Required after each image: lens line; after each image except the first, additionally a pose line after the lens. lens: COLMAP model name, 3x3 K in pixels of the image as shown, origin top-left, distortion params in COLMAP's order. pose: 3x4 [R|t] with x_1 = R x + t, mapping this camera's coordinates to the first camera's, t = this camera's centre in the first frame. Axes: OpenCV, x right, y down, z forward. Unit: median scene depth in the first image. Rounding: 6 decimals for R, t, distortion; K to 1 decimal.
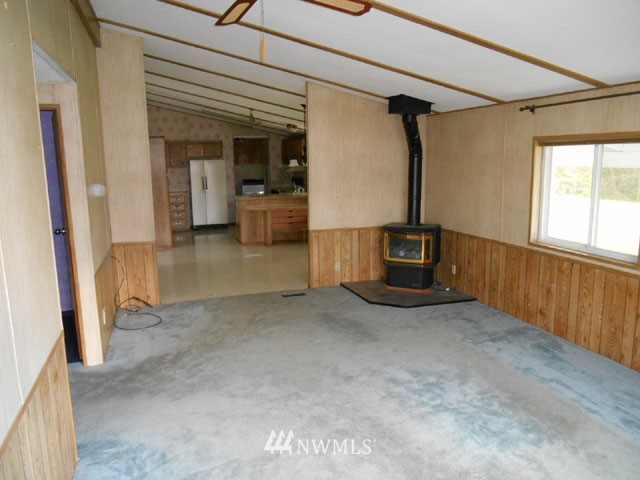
lens RADIAL K [[487.9, 0, 320.0], [0, 487.9, 240.0], [0, 0, 1]] dist [-0.028452, 0.000532]
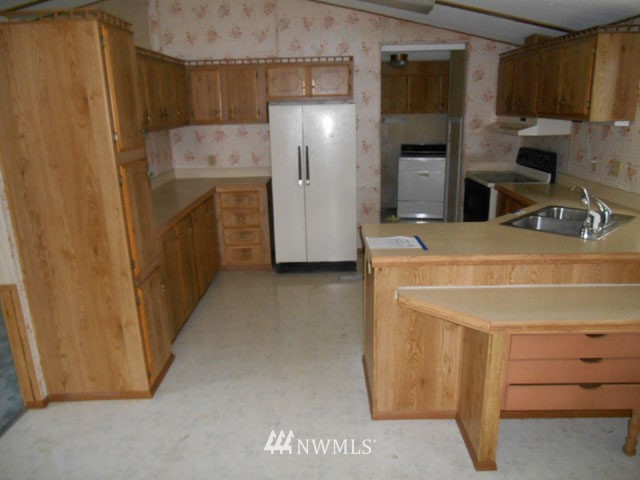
lens RADIAL K [[487.9, 0, 320.0], [0, 487.9, 240.0], [0, 0, 1]] dist [-0.028452, 0.000532]
pose [[0.947546, 0.076653, -0.310292, -0.087575], [-0.044150, 0.992899, 0.110461, -0.093054], [0.316556, -0.090968, 0.944202, 0.579449]]
